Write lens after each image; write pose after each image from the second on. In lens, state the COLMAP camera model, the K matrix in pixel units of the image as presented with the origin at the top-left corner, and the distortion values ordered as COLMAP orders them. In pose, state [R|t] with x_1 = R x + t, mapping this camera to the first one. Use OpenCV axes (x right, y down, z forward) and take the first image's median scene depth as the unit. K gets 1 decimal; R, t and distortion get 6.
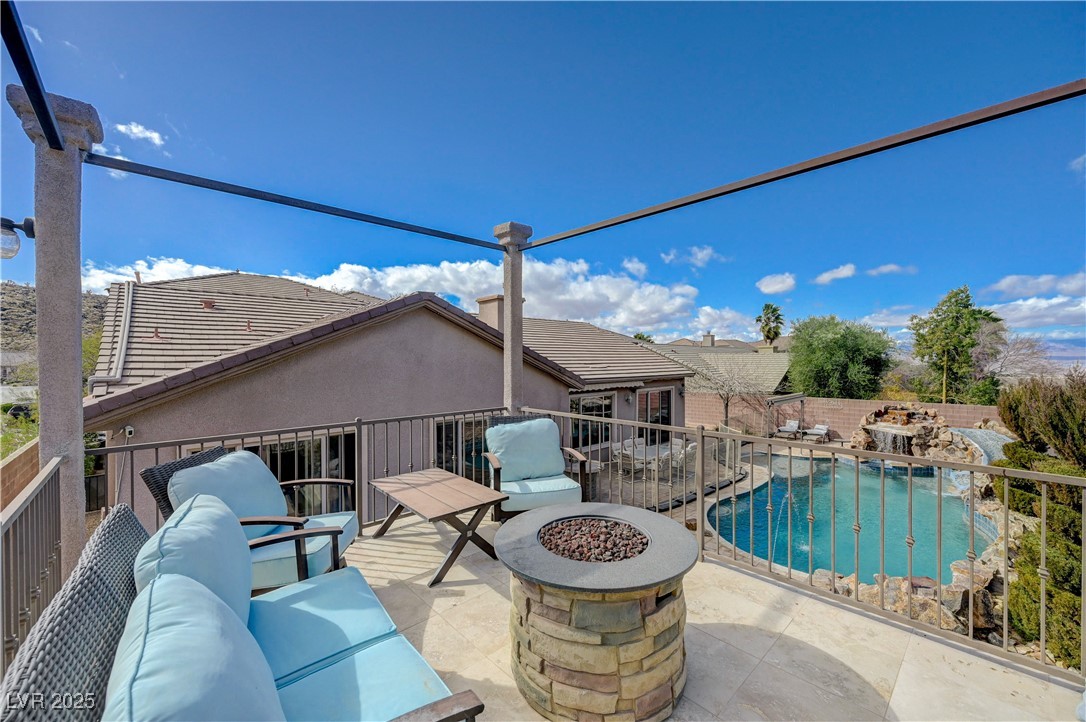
lens RADIAL K [[429.2, 0, 545.8], [0, 429.2, 362.2], [0, 0, 1]] dist [-0.000006, 0.000377]
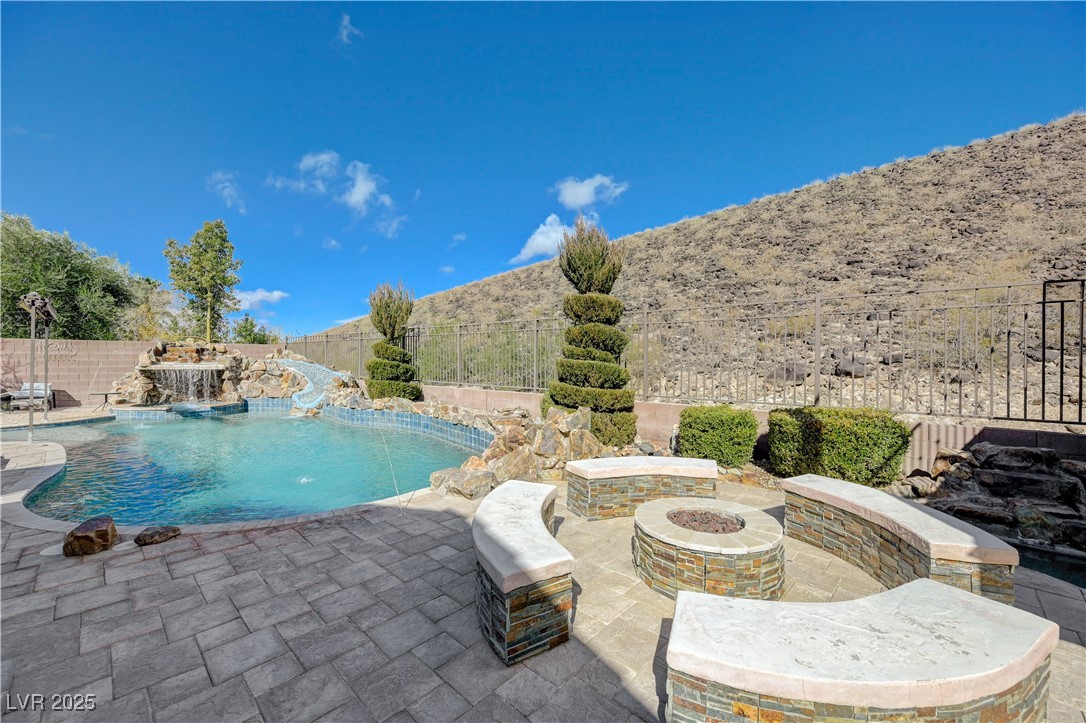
lens RADIAL K [[429.2, 0, 545.8], [0, 429.2, 362.7], [0, 0, 1]] dist [-0.000006, 0.000377]
pose [[-0.062107, -0.002503, 0.998066, -0.002571], [0.001732, 0.999995, 0.002615, 0.146379], [-0.998068, 0.001891, -0.062102, 0.402842]]
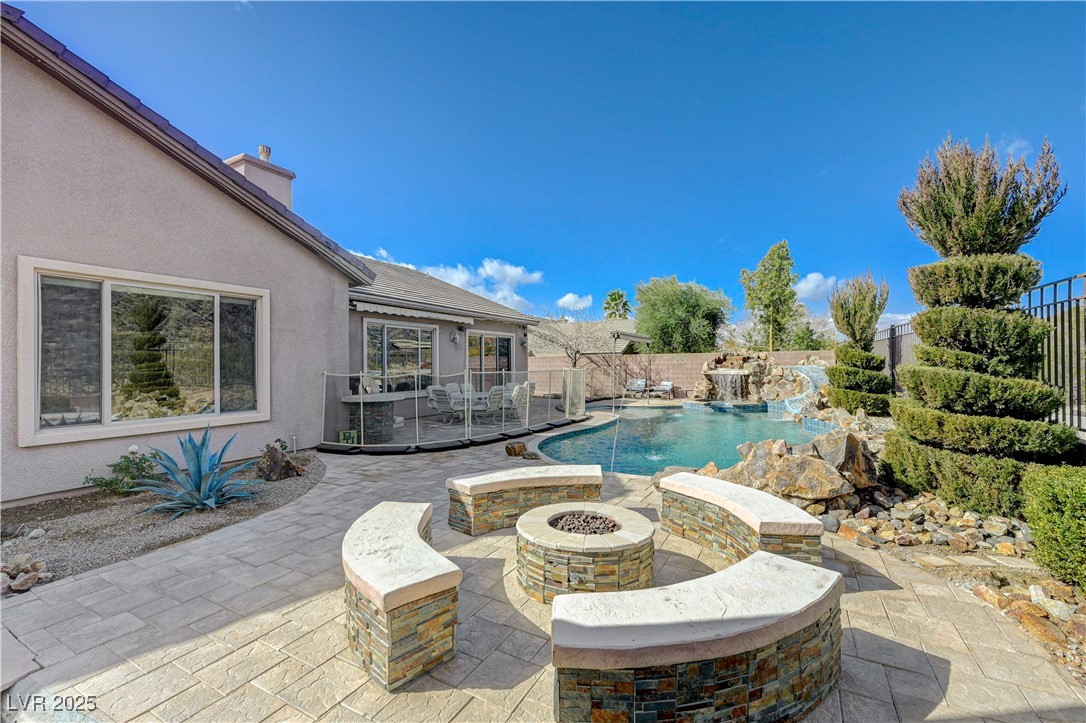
lens RADIAL K [[457.6, 0, 545.2], [0, 457.6, 362.8], [0, 0, 1]] dist [-0.001823, -0.000505]
pose [[0.950751, -0.002128, 0.309947, 0.090358], [0.006884, 0.999875, -0.014250, 0.145589], [-0.309878, 0.015682, 0.950647, 0.149869]]
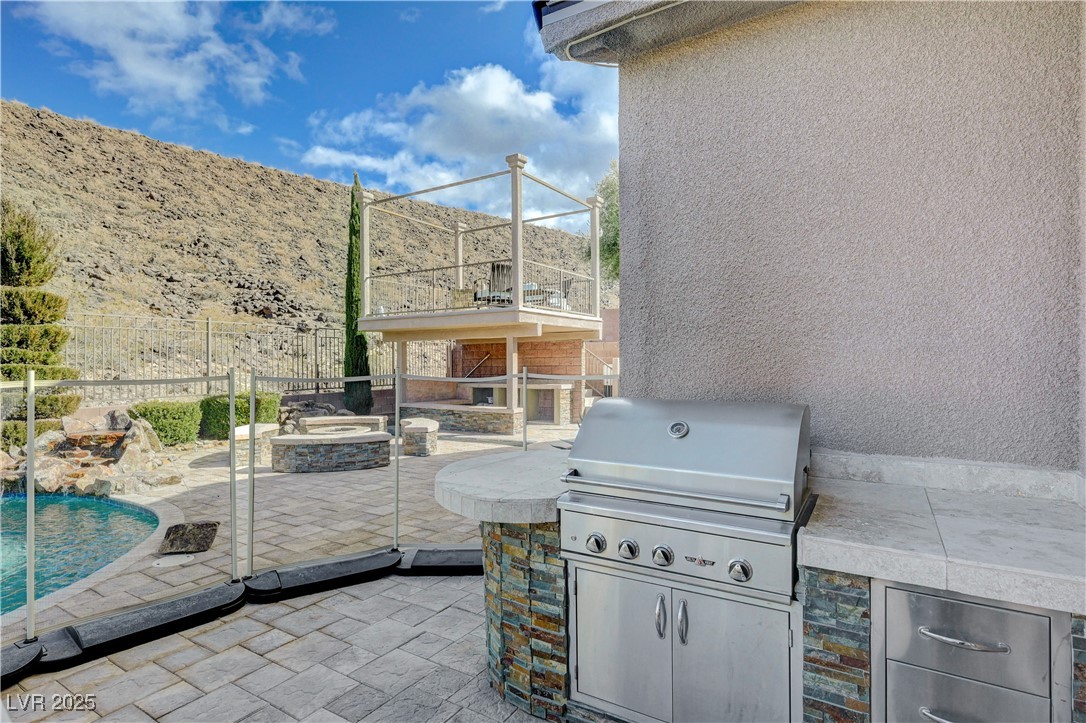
lens RADIAL K [[552.0, 0, 544.6], [0, 552.0, 363.7], [0, 0, 1]] dist [0.000292, 0.000103]
pose [[-0.967759, 0.009672, -0.251694, 0.107838], [0.006831, 0.999903, 0.012160, 0.141462], [0.251787, 0.010049, -0.967731, 0.888955]]
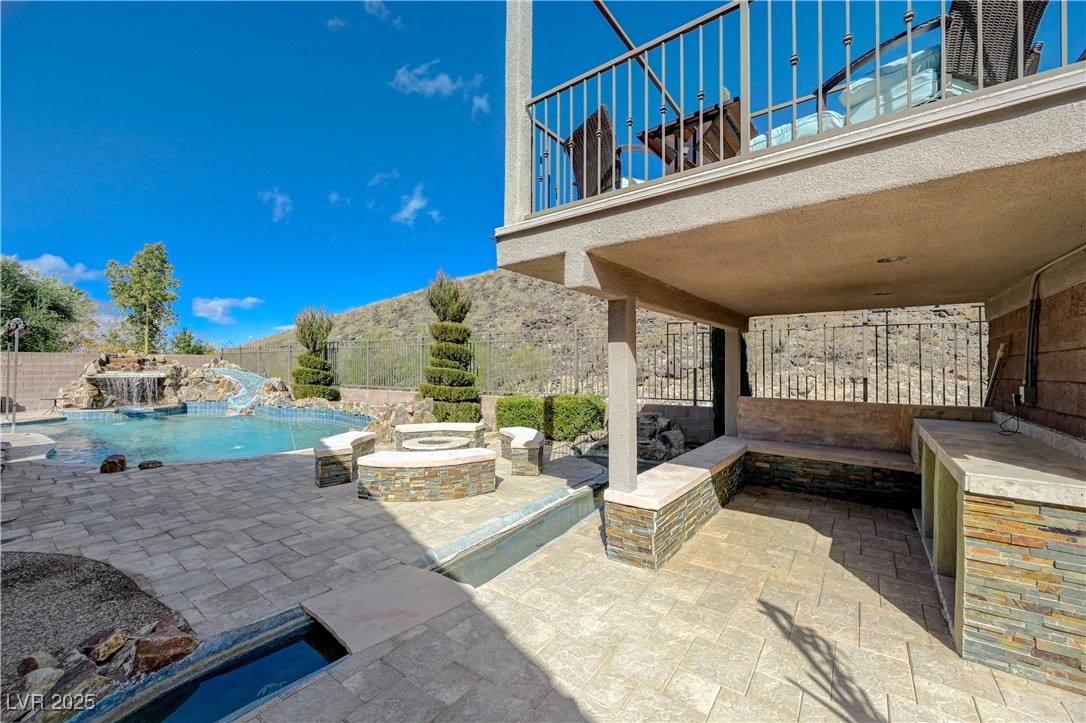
lens RADIAL K [[429.2, 0, 545.8], [0, 429.2, 362.7], [0, 0, 1]] dist [-0.000006, 0.000377]
pose [[-0.166919, 0.014419, 0.985865, -0.215419], [0.008223, 0.999879, -0.013232, 0.147573], [-0.985936, 0.005898, -0.167017, 0.296709]]
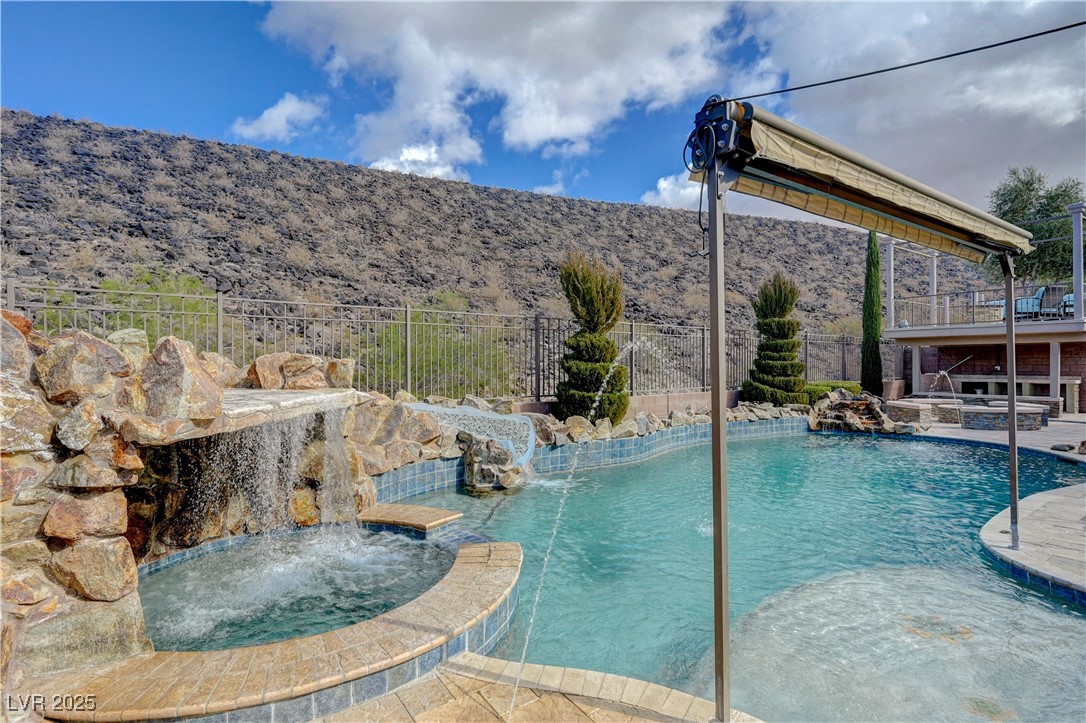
lens RADIAL K [[540.4, 0, 543.0], [0, 540.4, 361.5], [0, 0, 1]] dist [-0.001336, 0.000033]
pose [[-0.988996, 0.007386, 0.147758, 0.648839], [0.008414, 0.999945, 0.006331, 0.135632], [-0.147703, 0.007505, -0.989003, 1.187934]]
